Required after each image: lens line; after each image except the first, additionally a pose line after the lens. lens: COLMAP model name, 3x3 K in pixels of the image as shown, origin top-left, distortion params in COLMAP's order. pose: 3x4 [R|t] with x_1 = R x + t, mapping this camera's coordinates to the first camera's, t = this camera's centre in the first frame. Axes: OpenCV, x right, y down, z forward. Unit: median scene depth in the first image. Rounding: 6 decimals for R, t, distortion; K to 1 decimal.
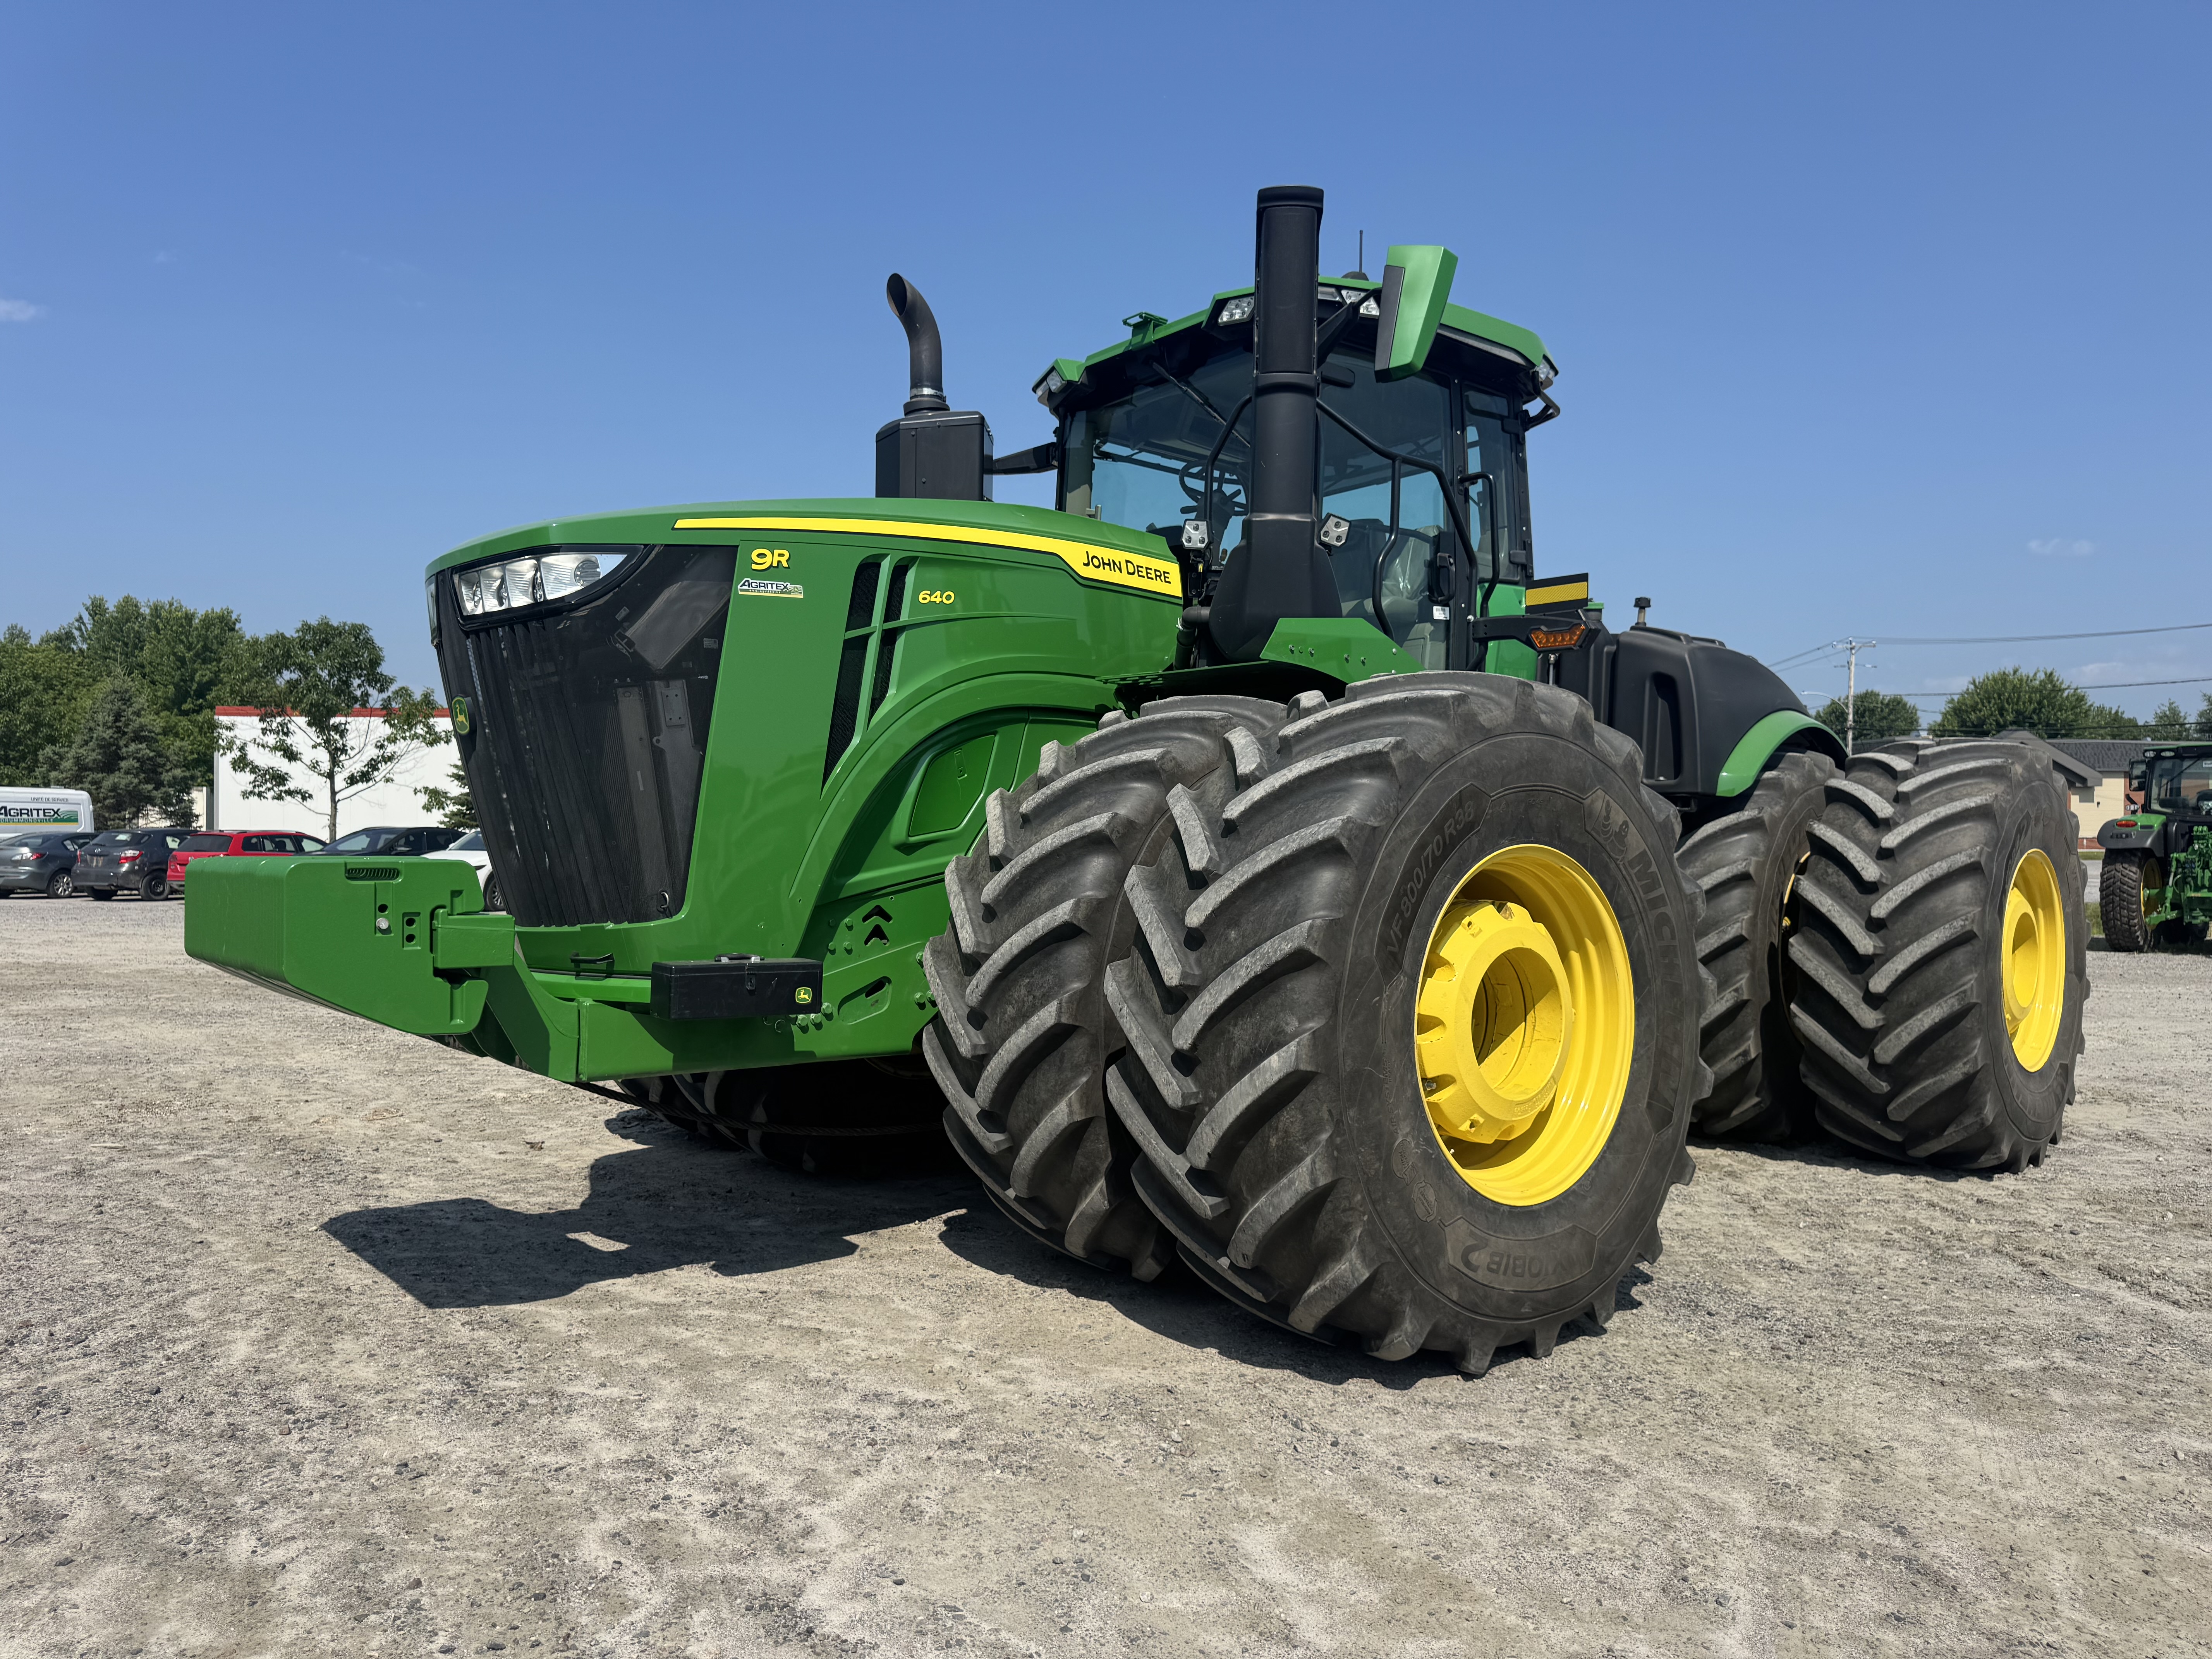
lens RADIAL K [[1680.1, 0, 1106.0], [0, 1680.1, 829.5], [0, 0, 1]] dist [0.005597, -0.000745]
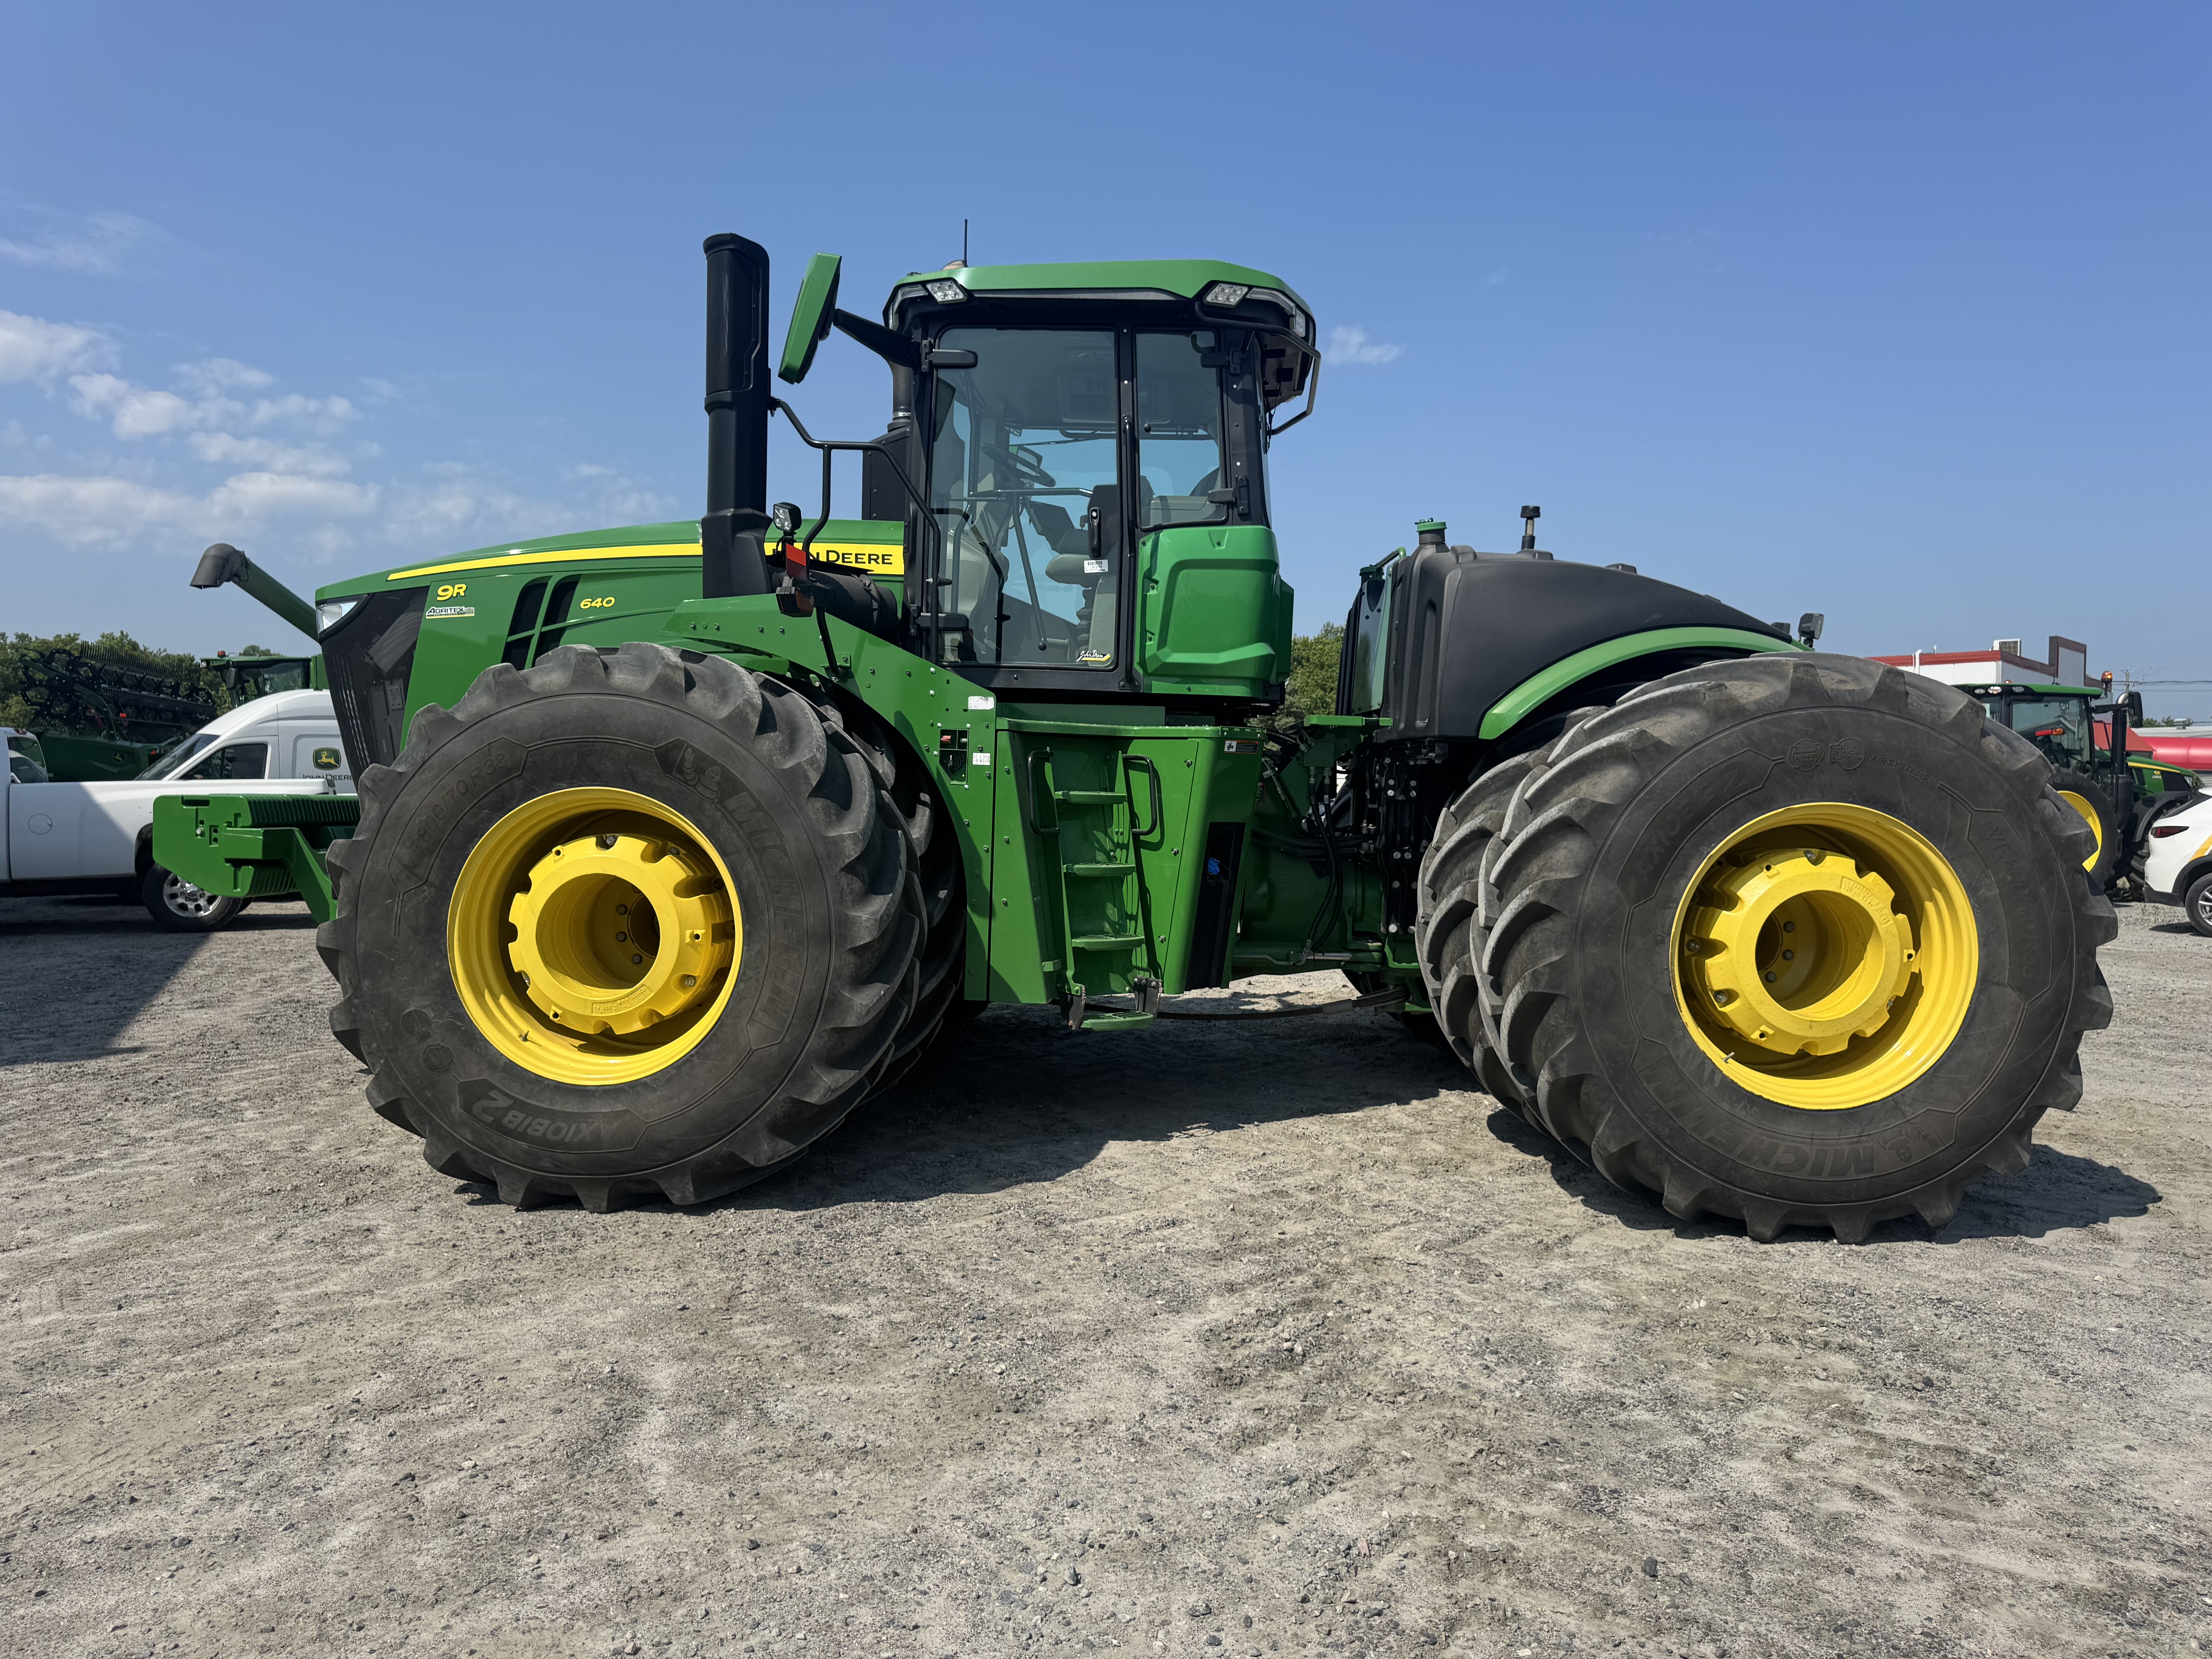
lens RADIAL K [[1656.6, 0, 1106.0], [0, 1656.6, 829.5], [0, 0, 1]] dist [-0.038131, -0.000843]
pose [[0.704807, 0.019662, -0.709127, 1.322200], [0.000960, 0.999588, 0.028669, 0.005499], [0.709399, -0.020887, 0.704498, 0.426084]]
